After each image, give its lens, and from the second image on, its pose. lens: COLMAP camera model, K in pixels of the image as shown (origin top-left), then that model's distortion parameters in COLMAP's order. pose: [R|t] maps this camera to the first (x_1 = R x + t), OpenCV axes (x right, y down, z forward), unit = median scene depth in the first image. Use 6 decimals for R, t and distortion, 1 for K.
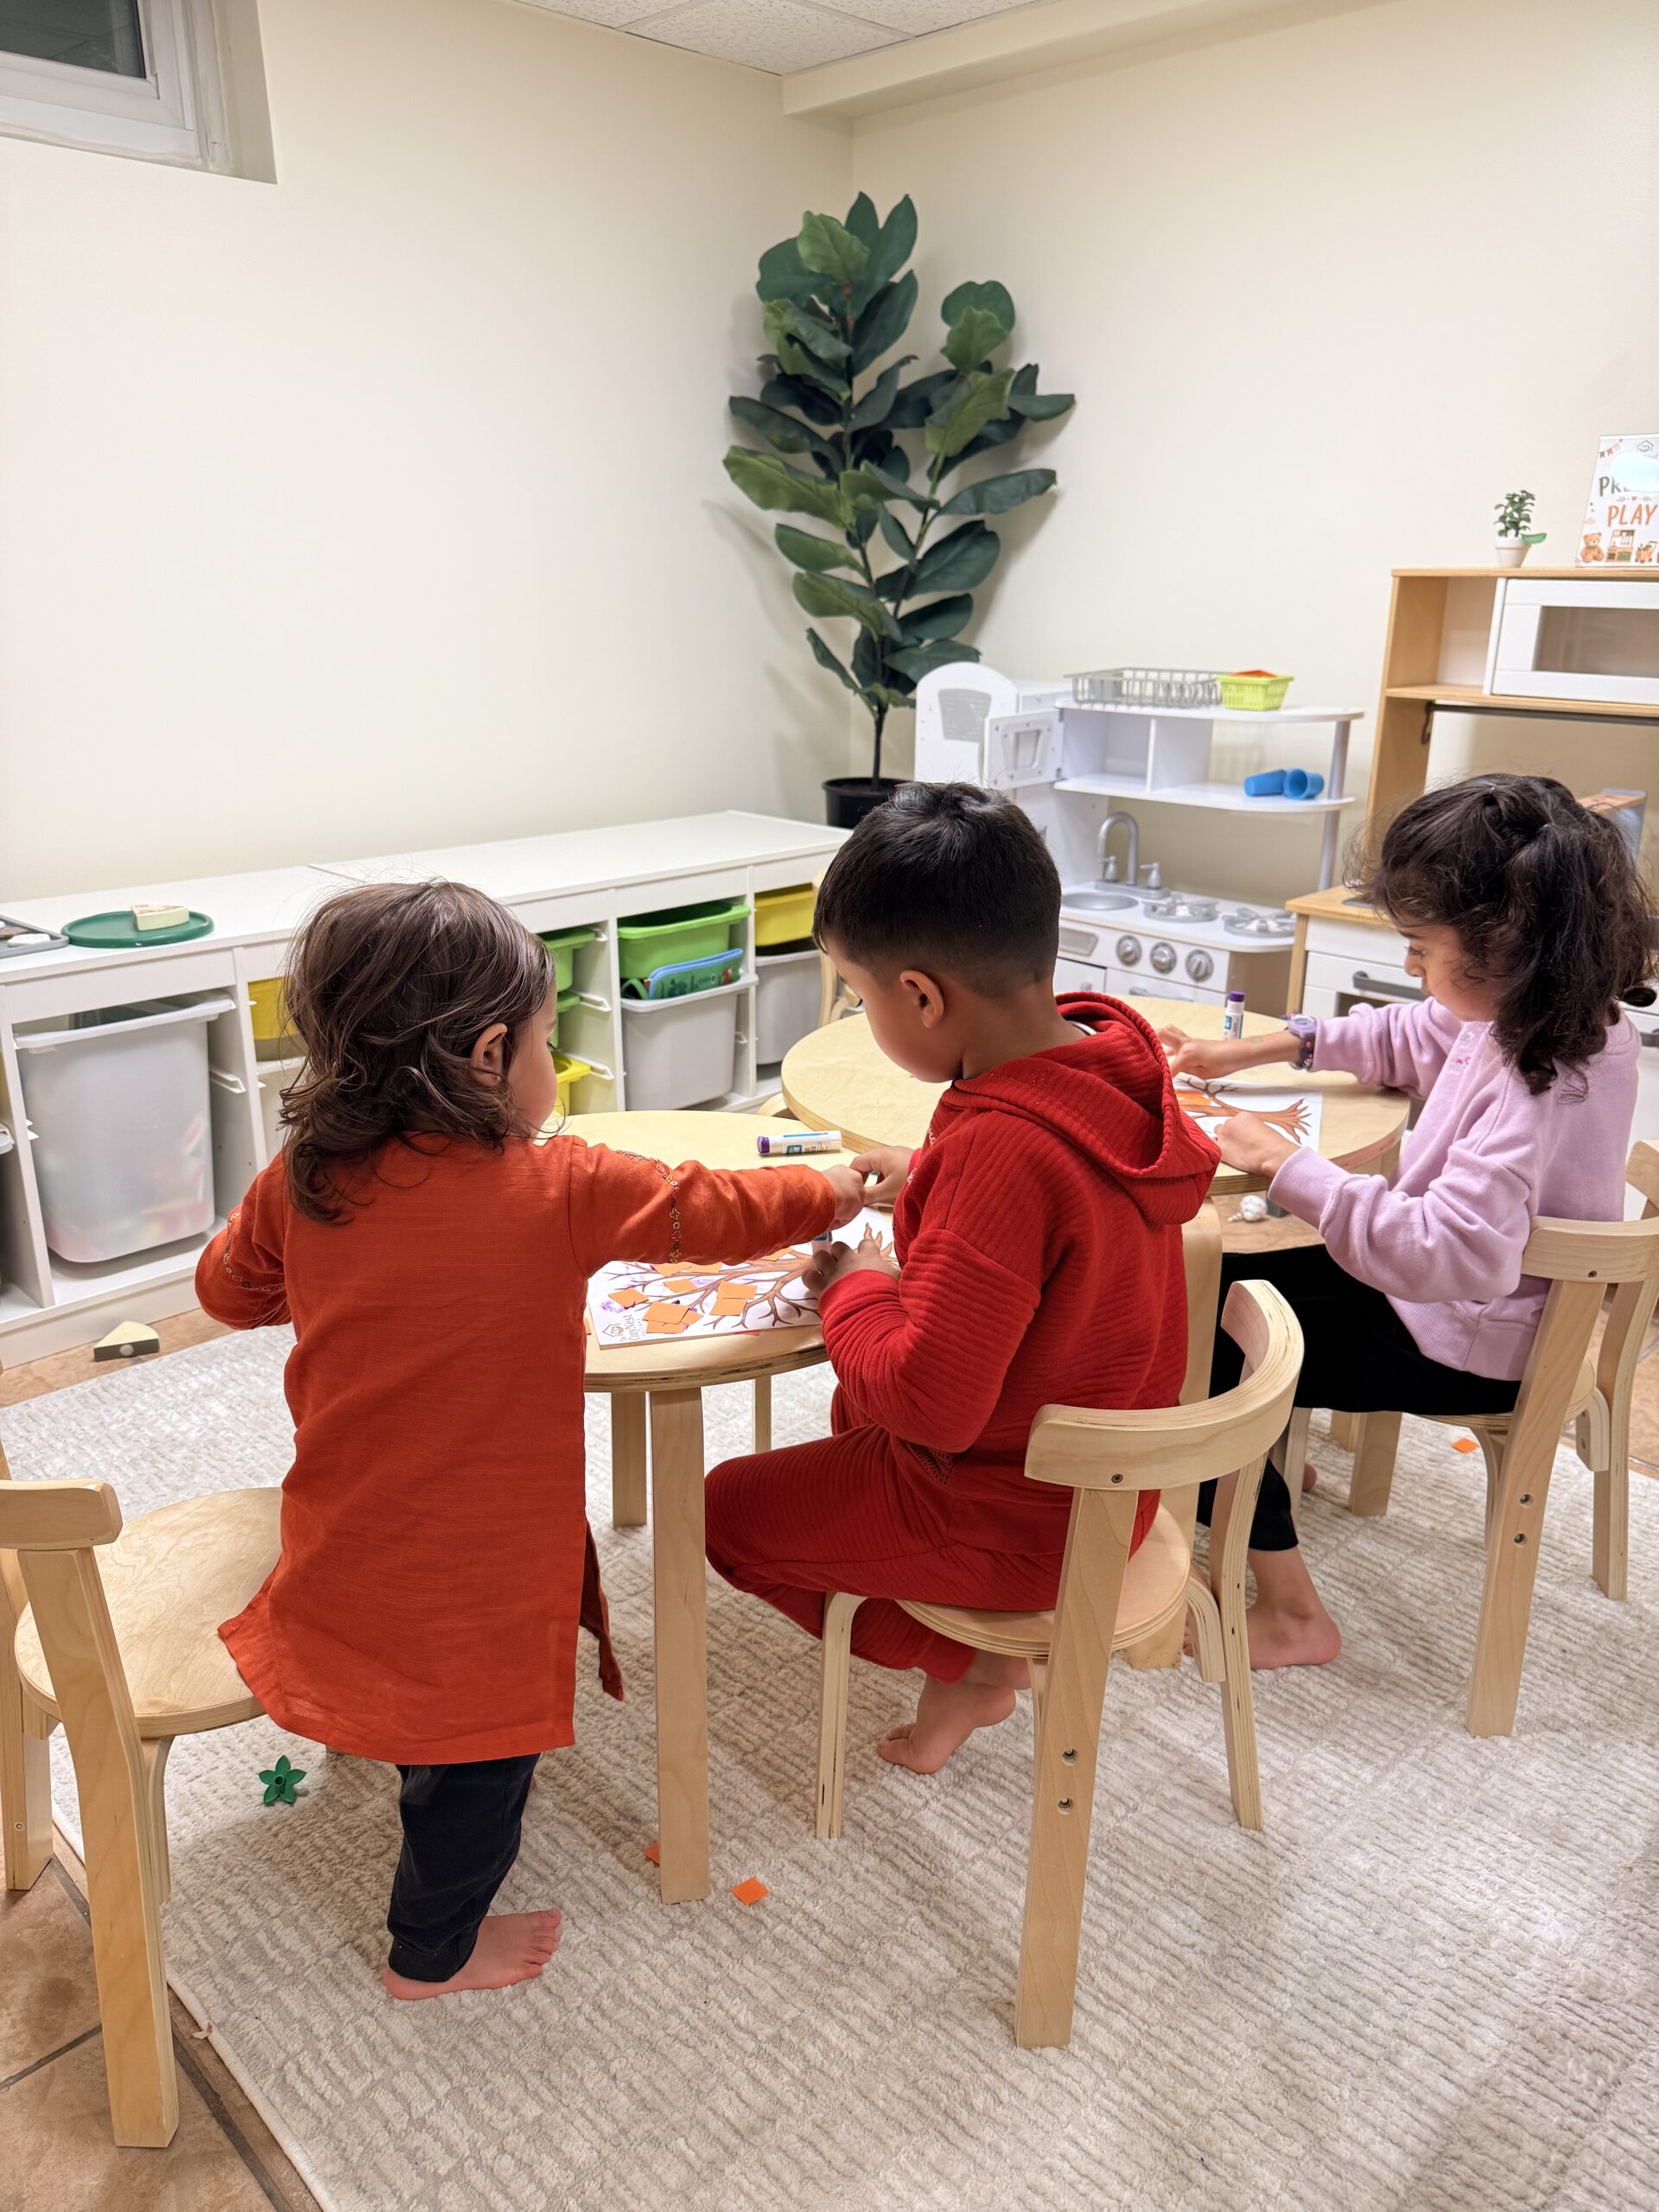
lens RADIAL K [[1549.7, 0, 763.3], [0, 1549.7, 1104.8], [0, 0, 1]] dist [-0.040270, 0.002429]
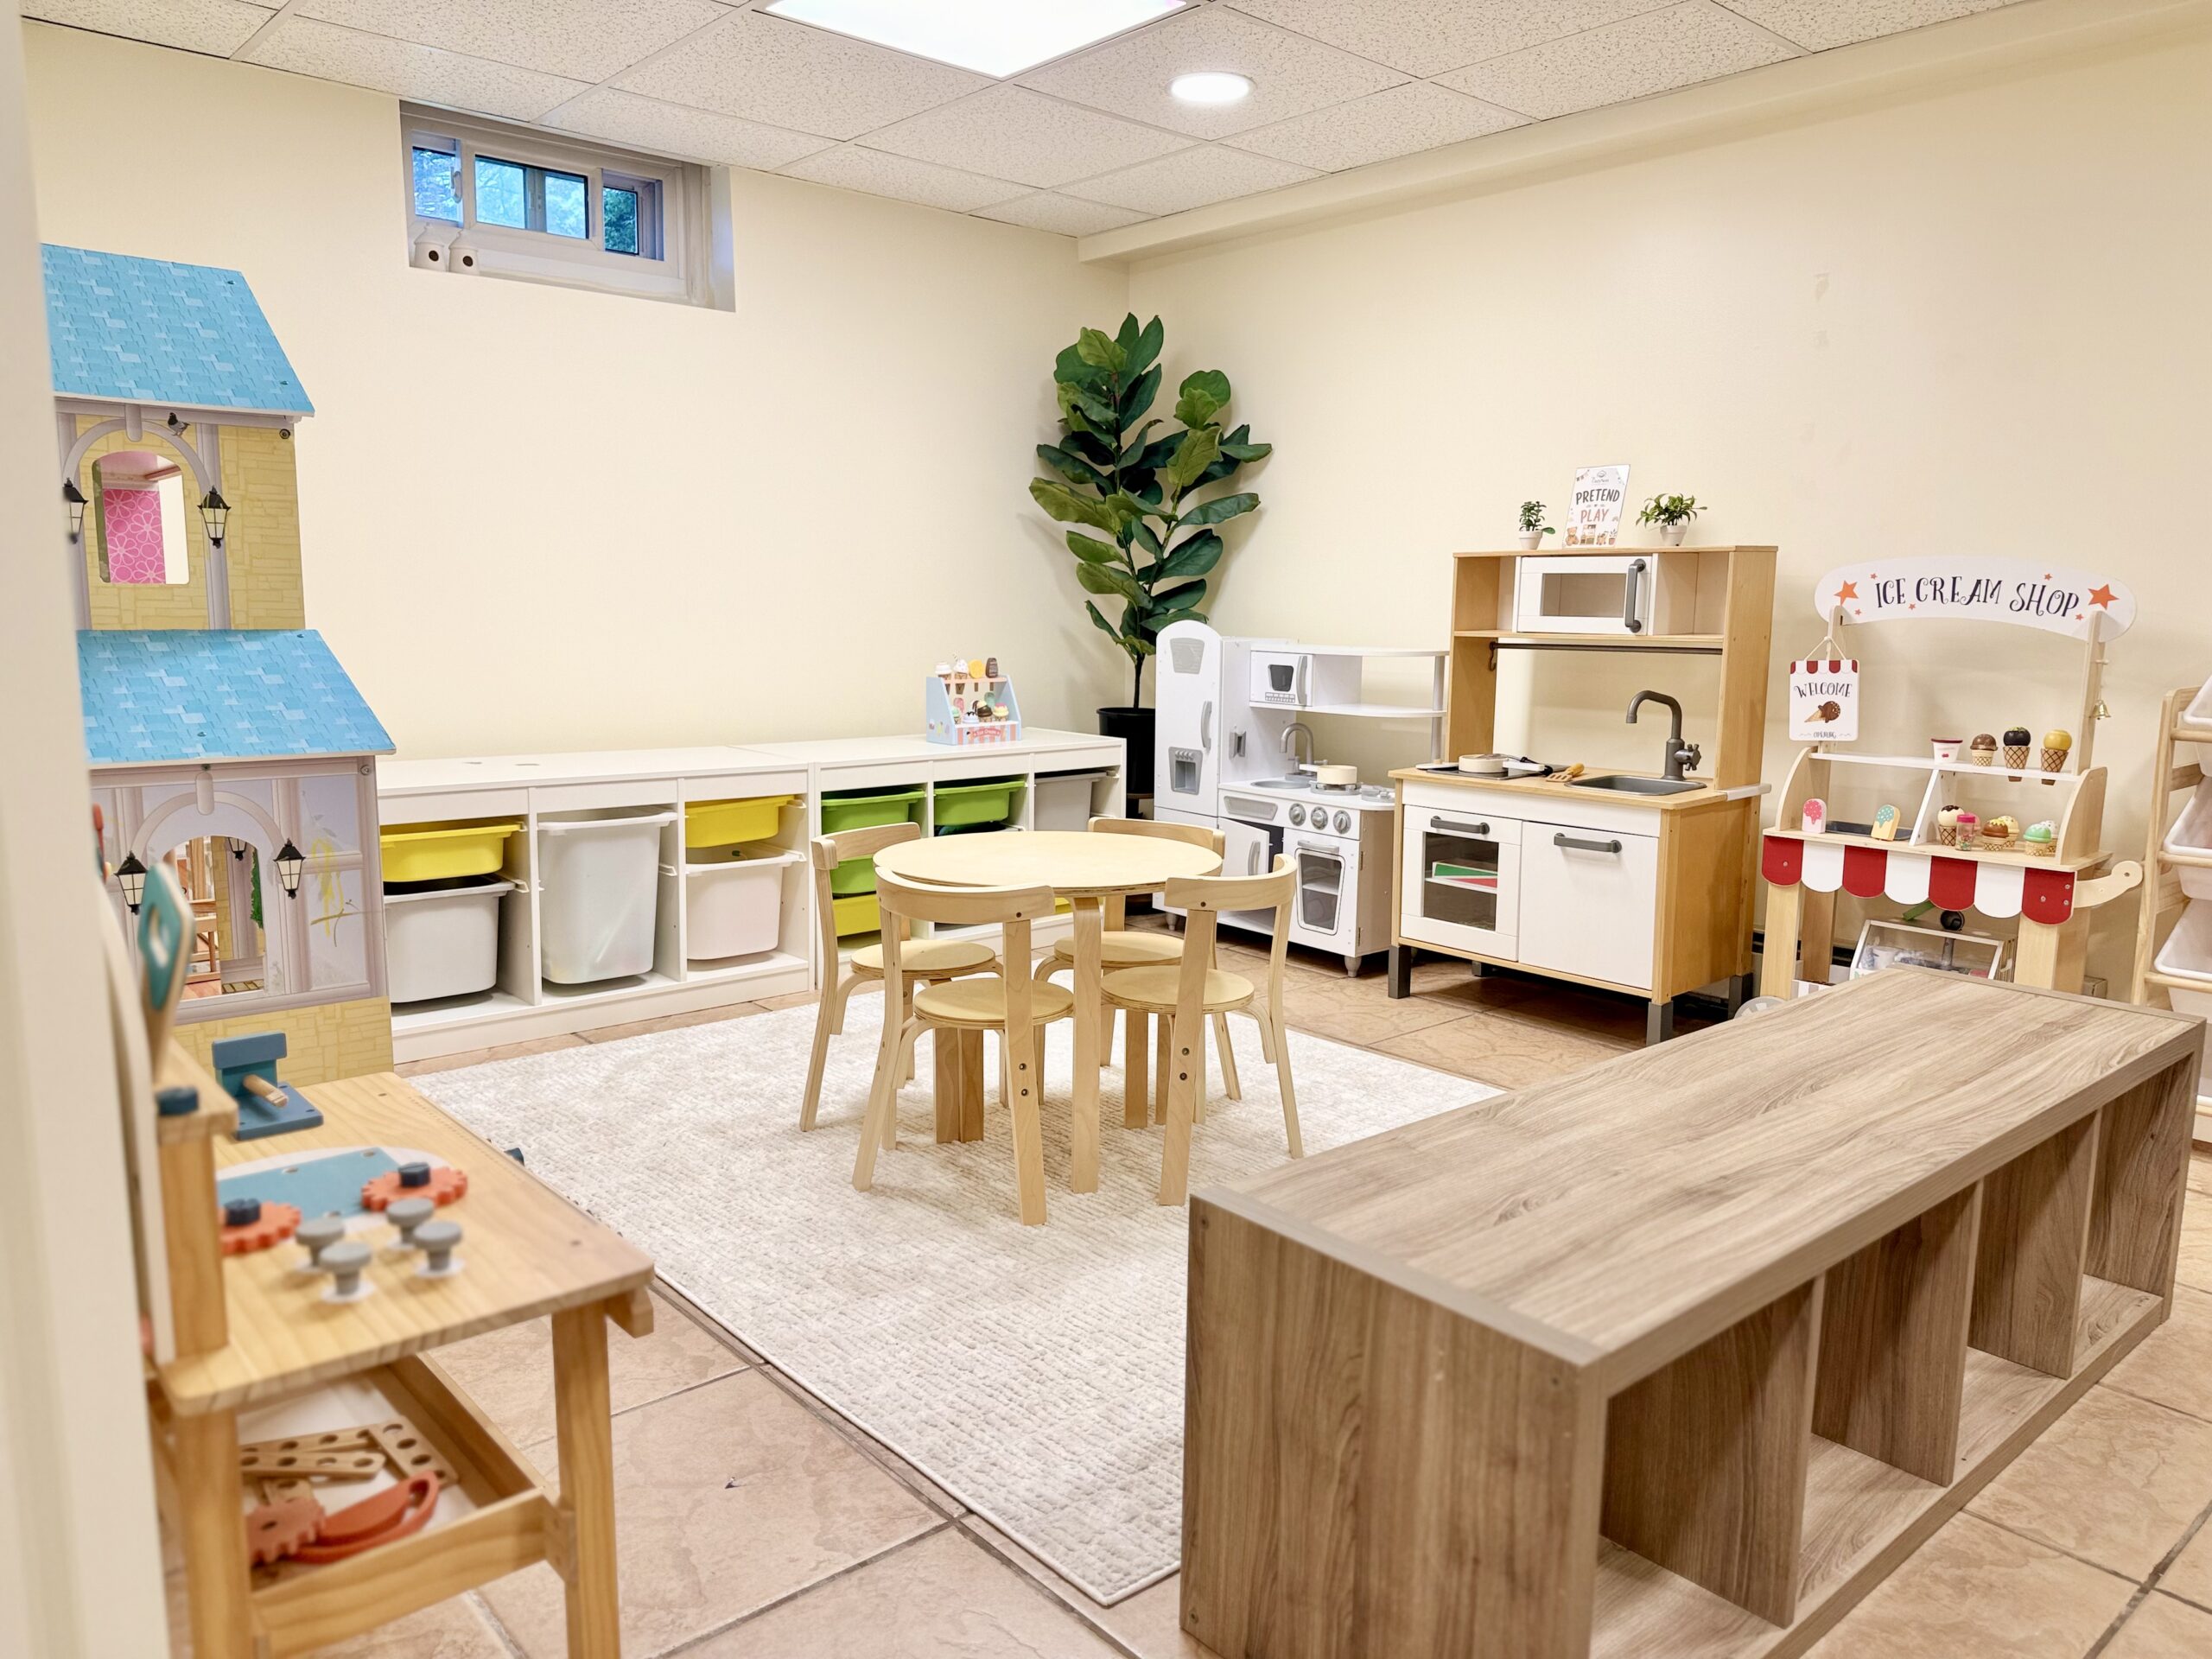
lens RADIAL K [[1555.3, 0, 1106.0], [0, 1555.3, 829.5], [0, 0, 1]] dist [0.006450, 0.000653]
pose [[0.999340, 0.014244, -0.033402, 0.100637], [-0.020383, 0.981307, -0.191364, 0.176262], [0.030052, 0.191919, 0.980951, -0.372904]]
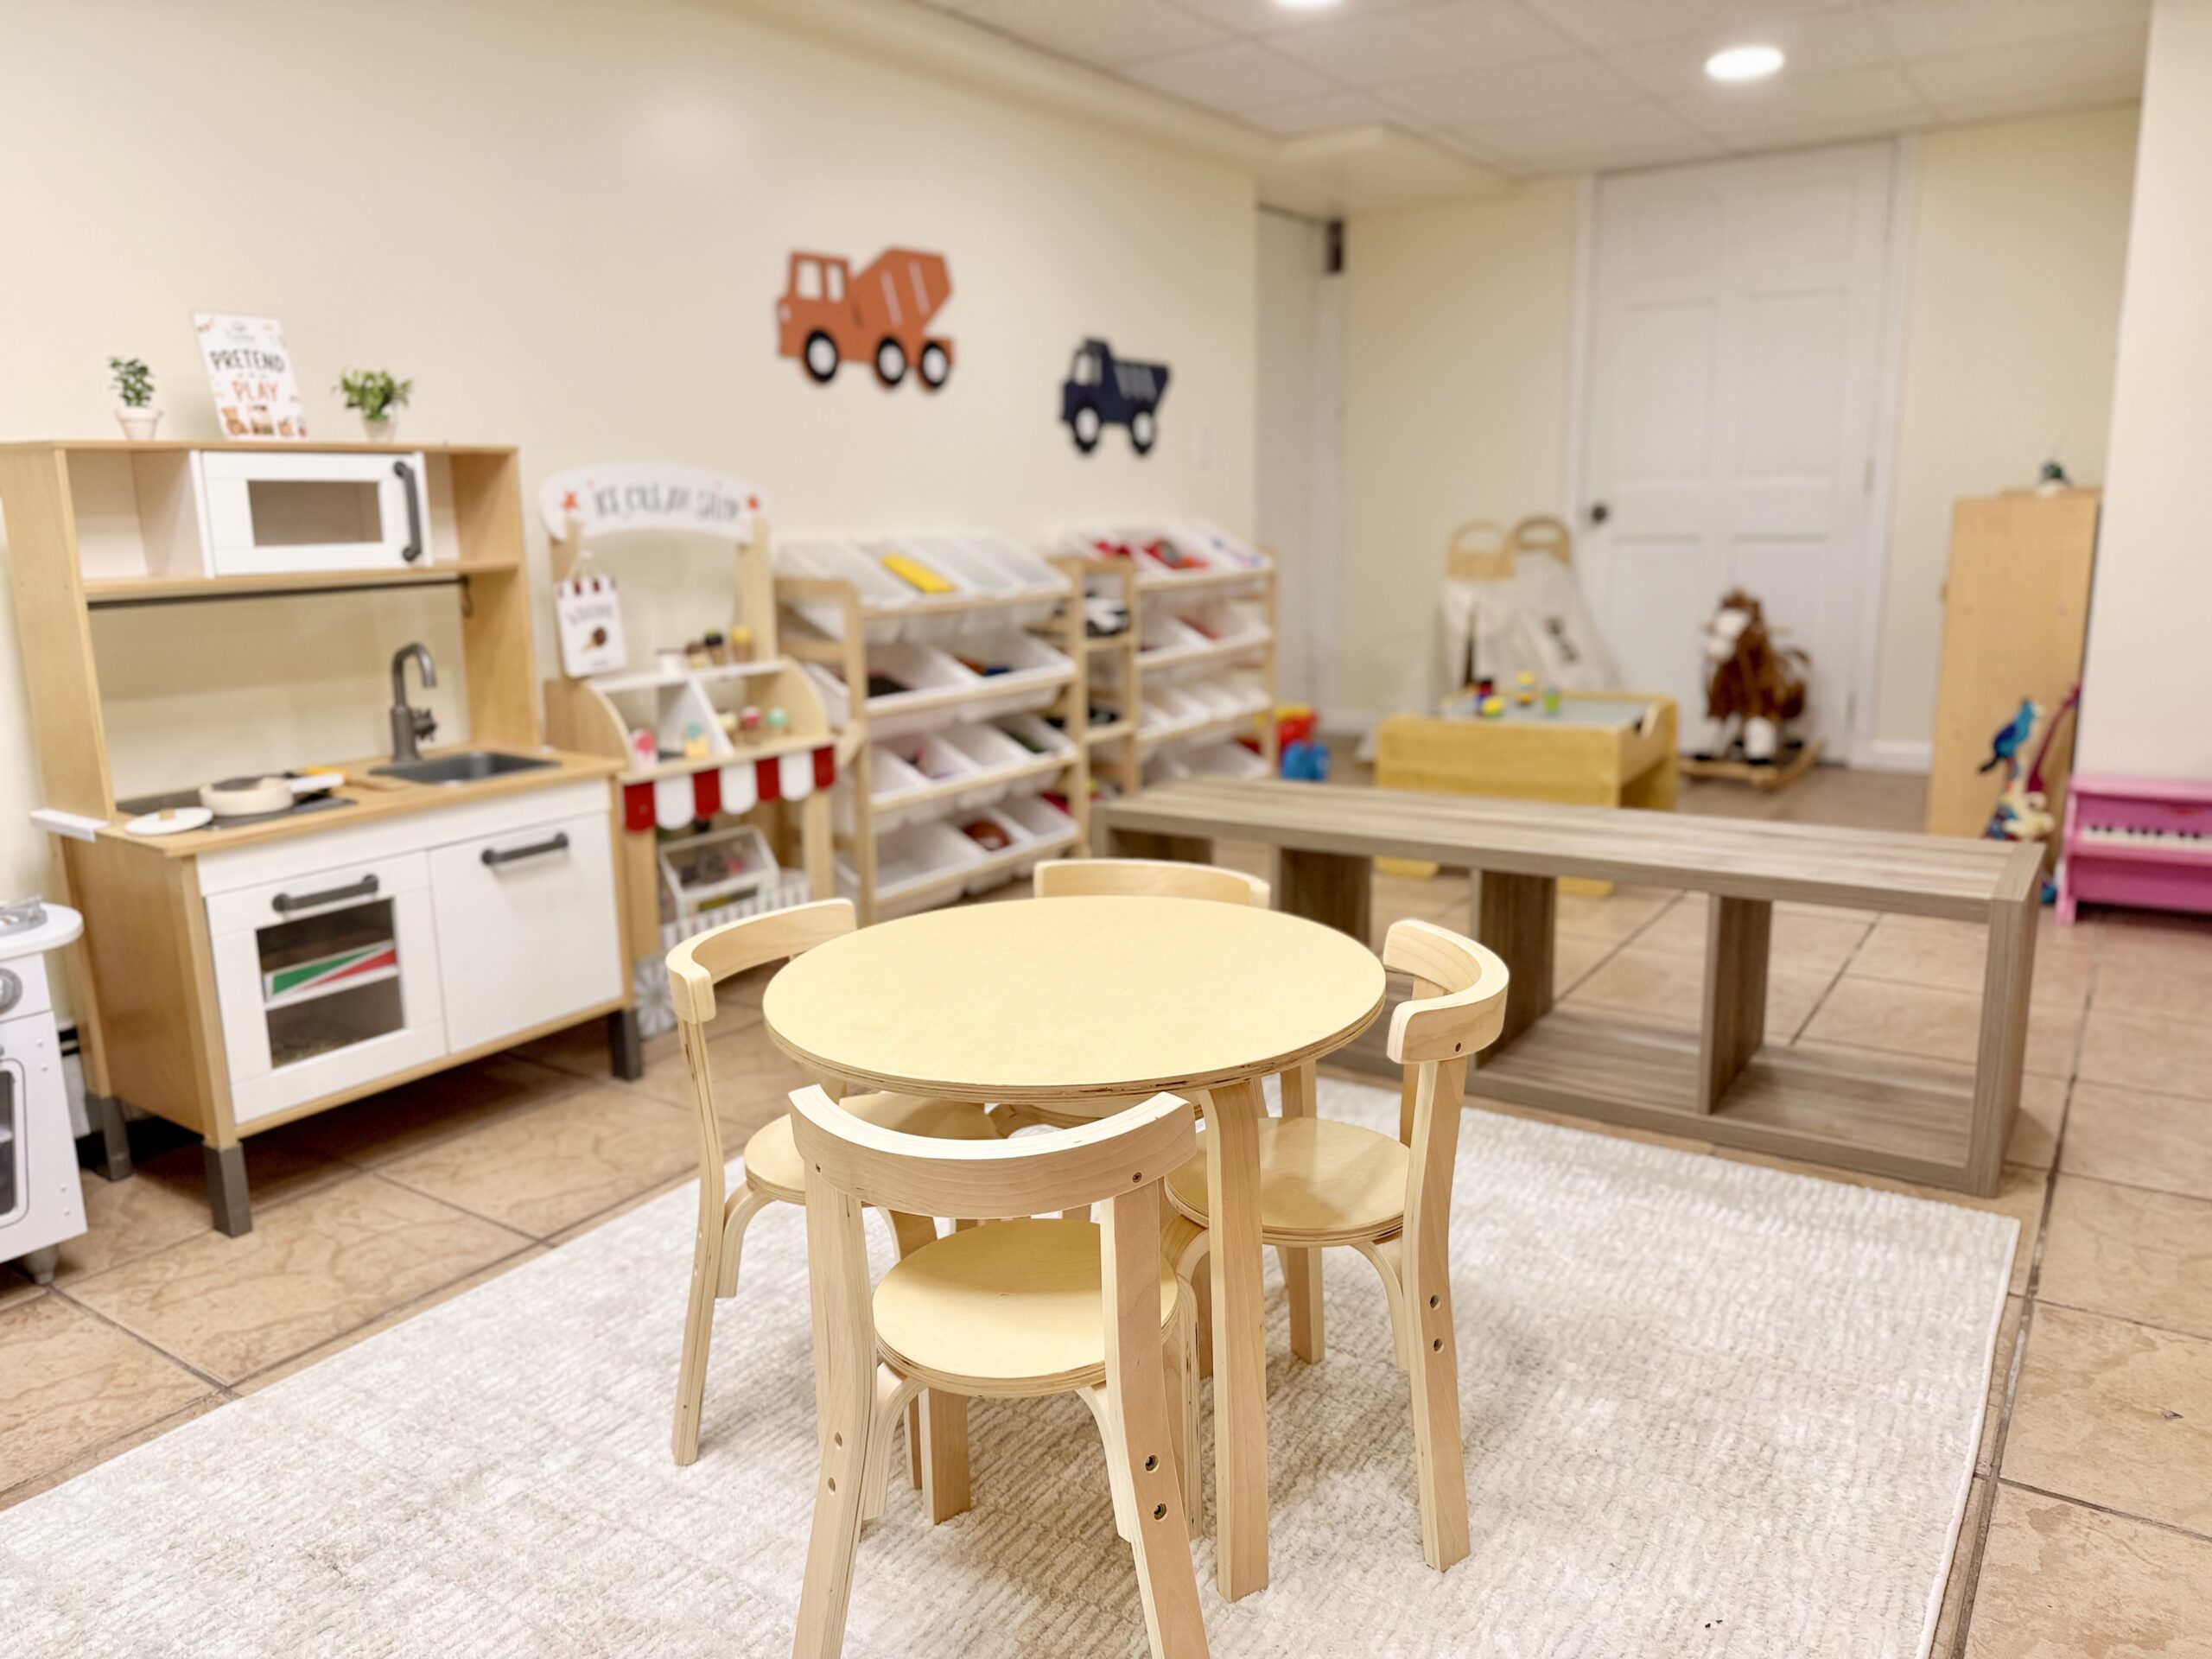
lens RADIAL K [[1593.9, 0, 1106.0], [0, 1593.9, 829.5], [0, 0, 1]] dist [-0.011621, -0.004618]
pose [[-0.228479, -0.192970, 0.954233, -0.454237], [0.344918, 0.900537, 0.264698, -0.157542], [-0.910400, 0.389610, -0.139195, 0.559461]]
